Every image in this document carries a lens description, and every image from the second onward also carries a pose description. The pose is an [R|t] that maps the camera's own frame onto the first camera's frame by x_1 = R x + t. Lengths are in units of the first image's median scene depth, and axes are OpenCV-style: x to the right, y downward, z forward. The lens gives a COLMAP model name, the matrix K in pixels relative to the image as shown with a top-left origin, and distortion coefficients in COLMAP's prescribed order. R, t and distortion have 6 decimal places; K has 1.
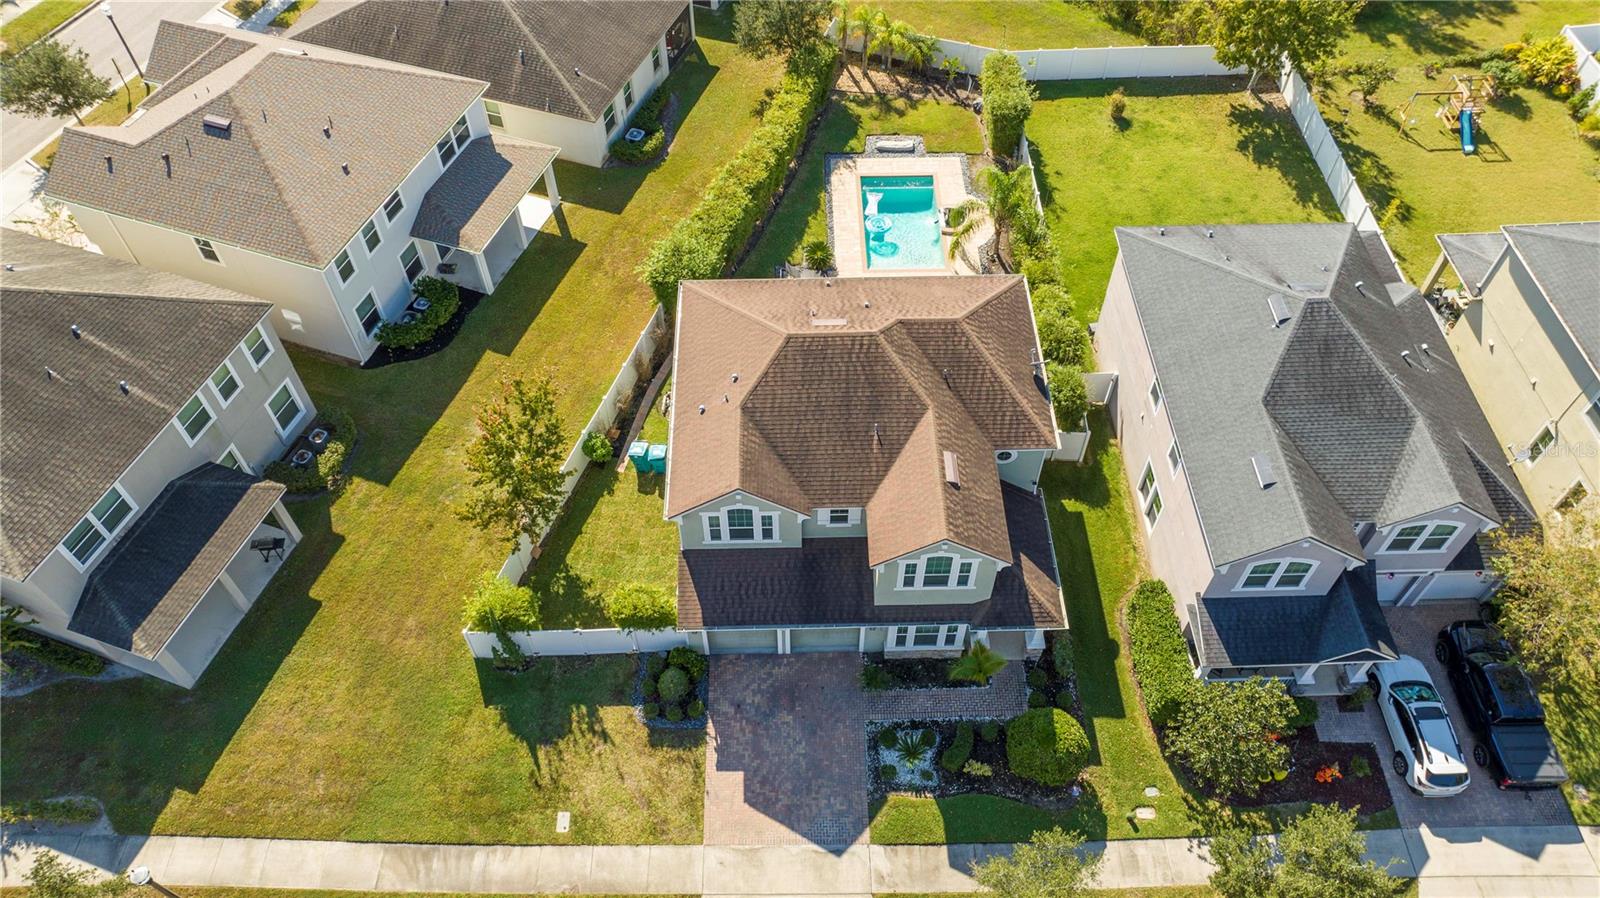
lens RADIAL K [[1135.0, 0, 800.0], [0, 1135.0, 449.0], [0, 0, 1]] dist [-0.035010, 0.042634]
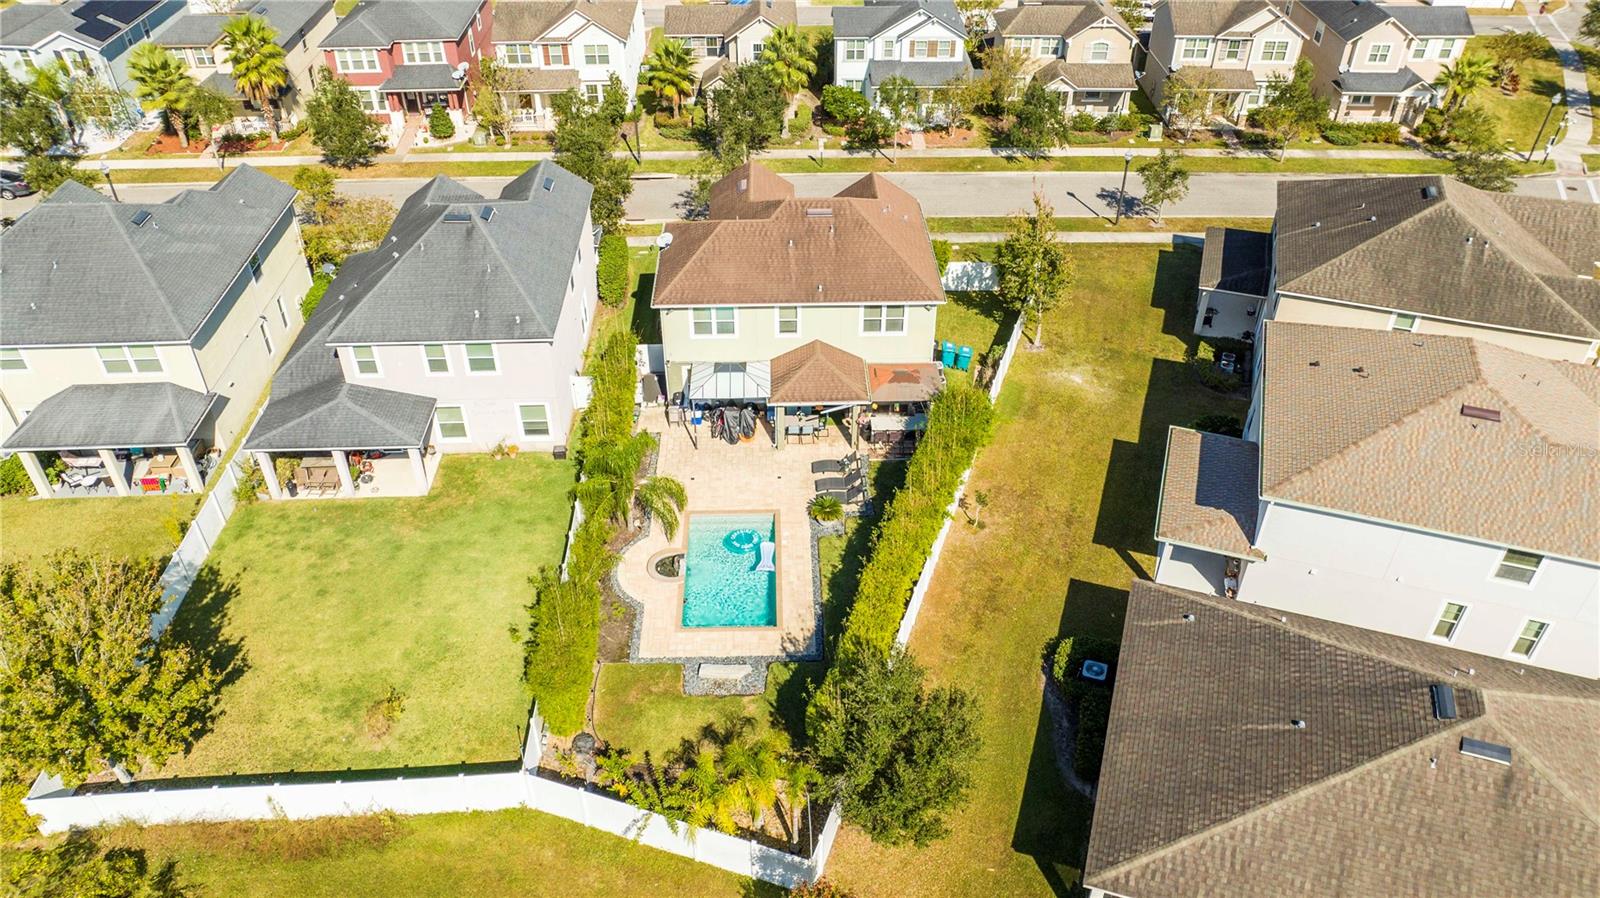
lens RADIAL K [[1140.9, 0, 800.0], [0, 1140.9, 449.0], [0, 0, 1]] dist [0.000029, -0.030919]
pose [[-0.999937, 0.010353, -0.004391, 0.041186], [-0.004196, 0.018850, 0.999814, -1.047894], [0.010434, 0.999769, -0.018806, 0.926300]]
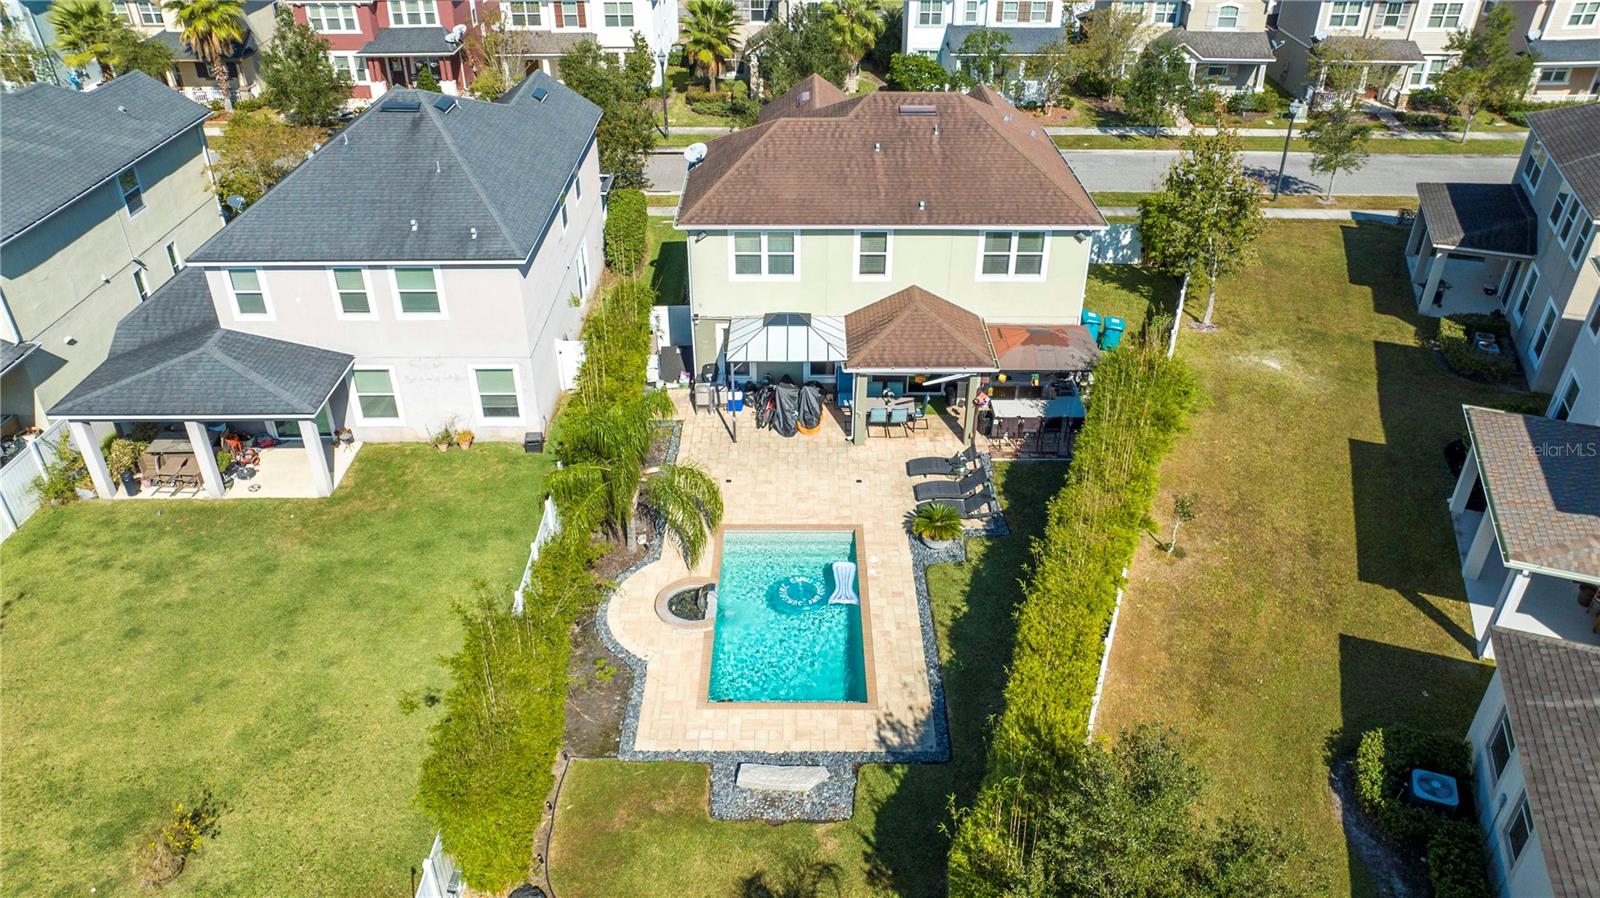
lens RADIAL K [[1135.0, 0, 800.0], [0, 1135.0, 449.0], [0, 0, 1]] dist [-0.035010, 0.042634]
pose [[-0.999849, -0.004692, 0.016748, 0.075981], [0.016133, 0.109639, 0.993840, -0.729691], [-0.006500, 0.993960, -0.109547, 0.981955]]
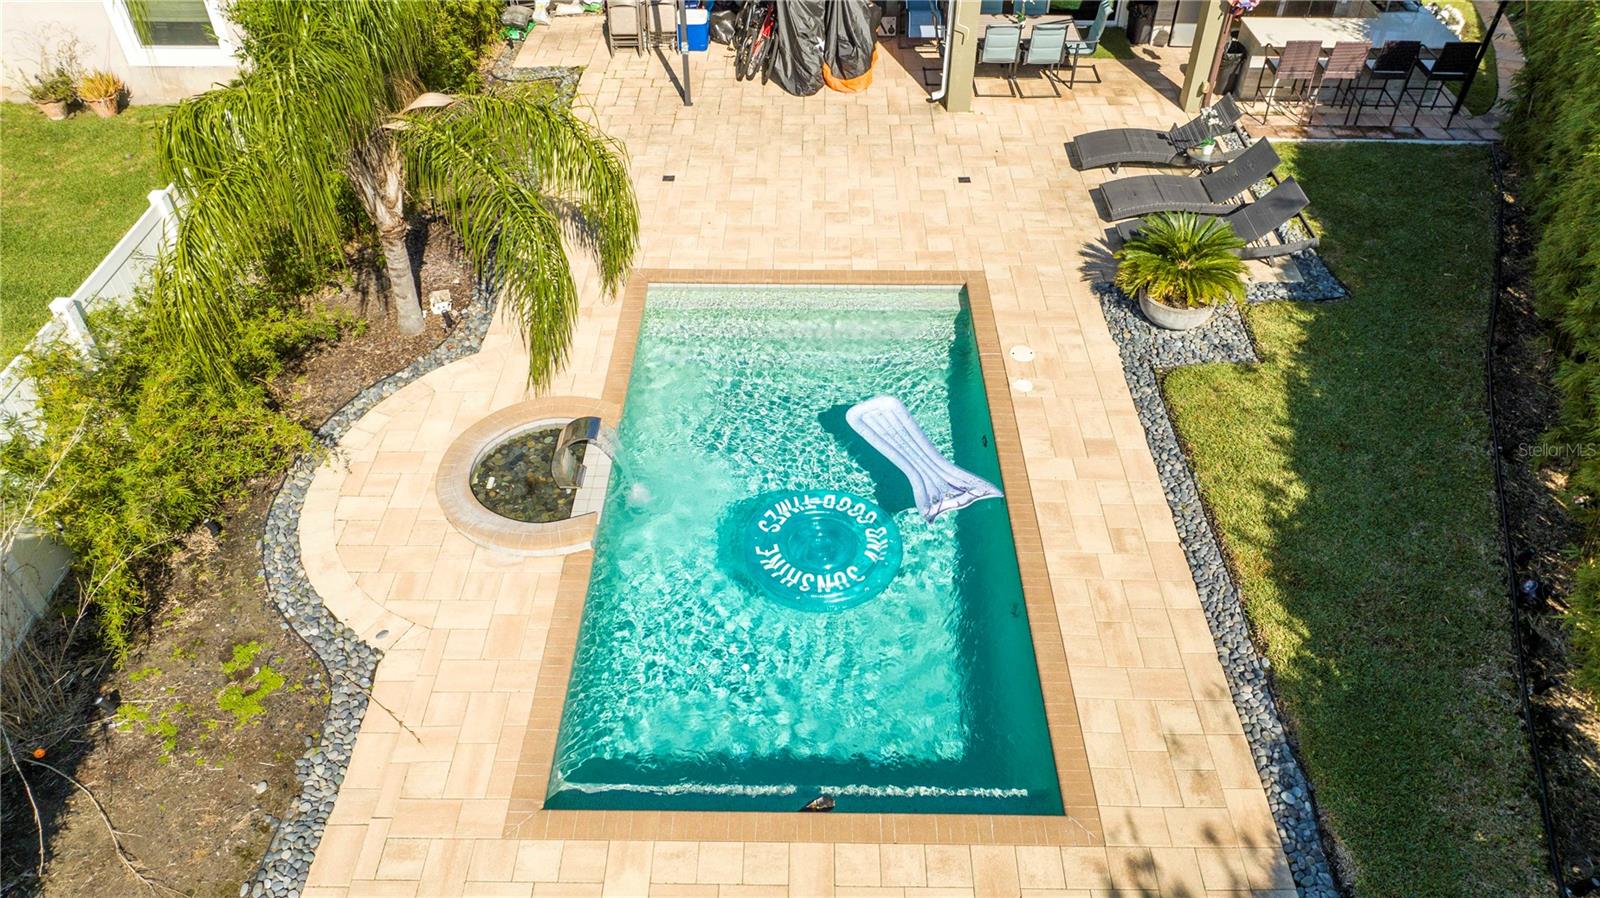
lens RADIAL K [[1135.0, 0, 800.0], [0, 1135.0, 449.0], [0, 0, 1]] dist [-0.035010, 0.042634]
pose [[-0.999650, -0.012943, 0.023051, 0.086376], [0.023755, -0.057140, 0.998084, -0.390670], [-0.011601, 0.998282, 0.057428, 0.980751]]
